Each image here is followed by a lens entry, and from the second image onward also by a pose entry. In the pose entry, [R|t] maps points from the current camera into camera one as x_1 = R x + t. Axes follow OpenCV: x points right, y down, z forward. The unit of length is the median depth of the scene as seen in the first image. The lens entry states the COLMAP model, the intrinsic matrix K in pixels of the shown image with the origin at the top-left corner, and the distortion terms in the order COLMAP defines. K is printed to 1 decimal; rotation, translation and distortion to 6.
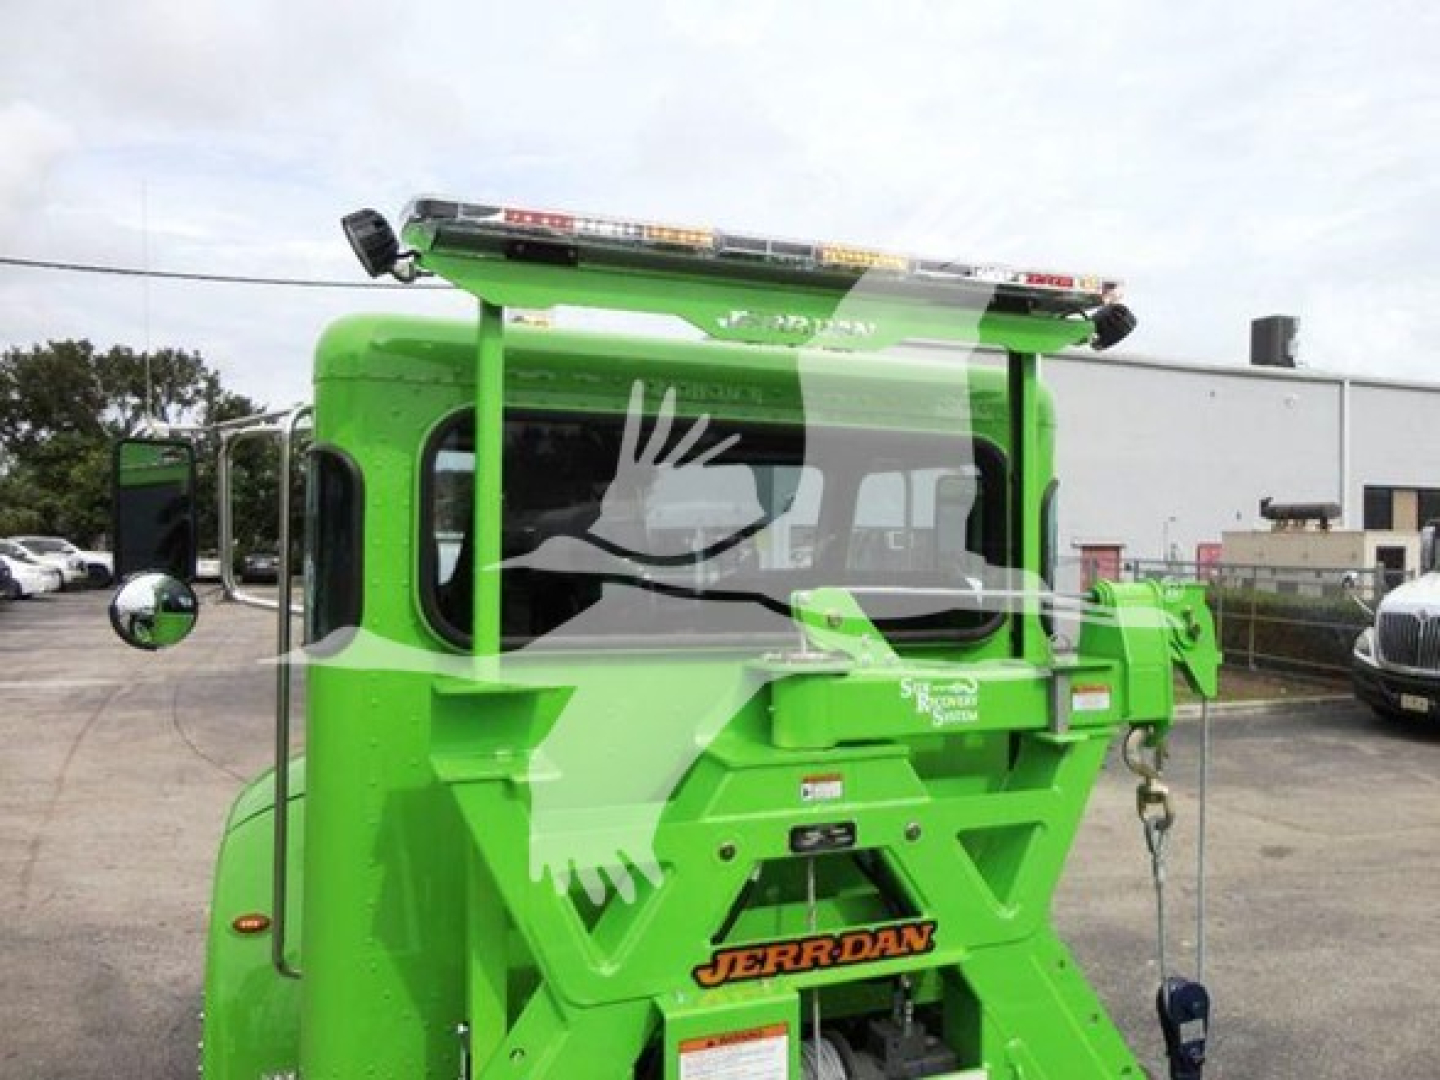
lens RADIAL K [[1041.9, 0, 719.9], [0, 1041.9, 552.2], [0, 0, 1]] dist [-0.008832, 0.010002]
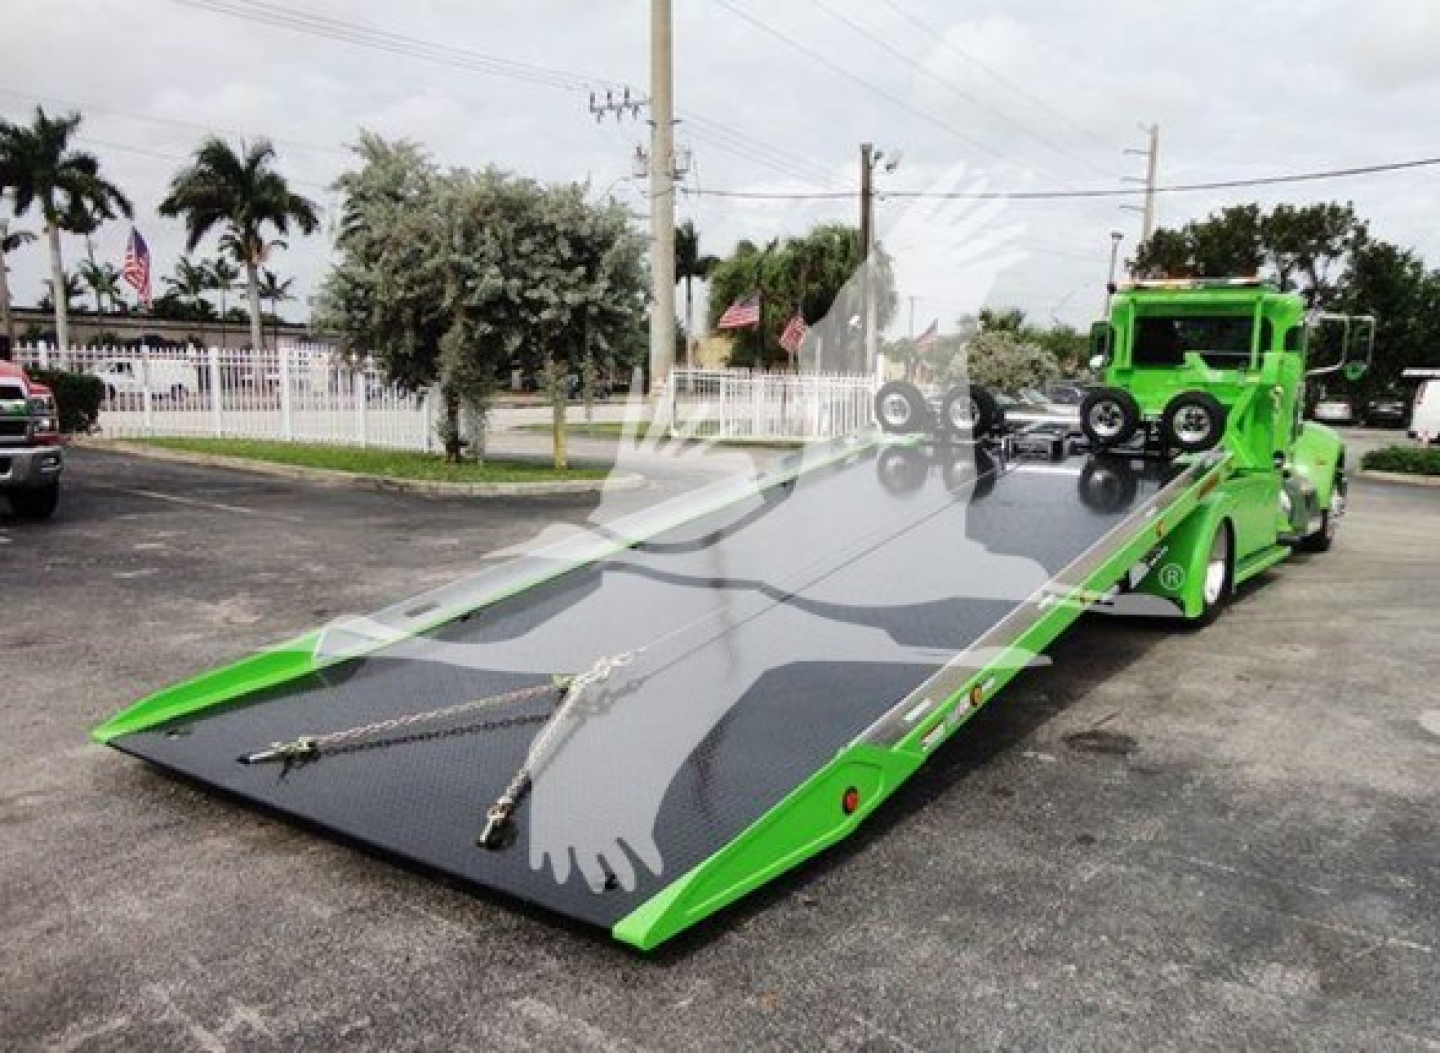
lens RADIAL K [[1151.3, 0, 794.8], [0, 1151.3, 590.4], [0, 0, 1]] dist [-0.014067, 0.015975]
pose [[0.590773, 0.146097, -0.793500, 0.182970], [-0.021357, 0.985956, 0.165631, 0.015095], [0.806555, -0.080904, 0.585597, -0.198851]]
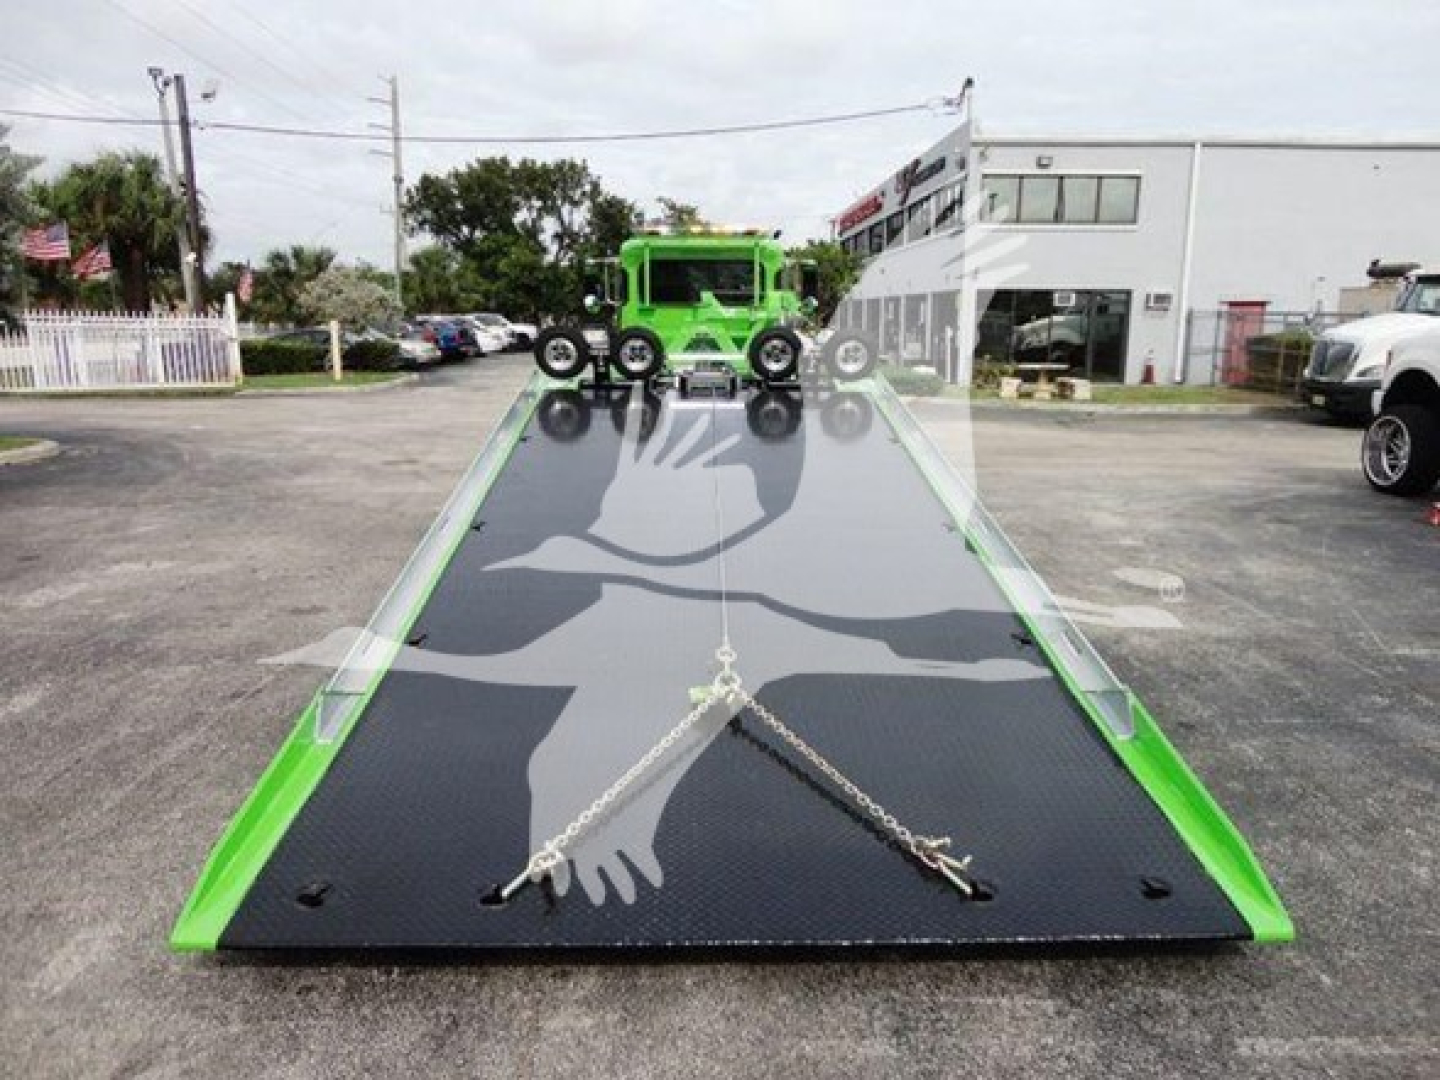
lens RADIAL K [[1042.7, 0, 721.9], [0, 1042.7, 541.6], [0, 0, 1]] dist [-0.012502, 0.006589]
pose [[0.943709, 0.056418, -0.325931, 0.109665], [0.009238, 0.980467, 0.196464, 0.013277], [0.330649, -0.188416, 0.924754, -0.230721]]
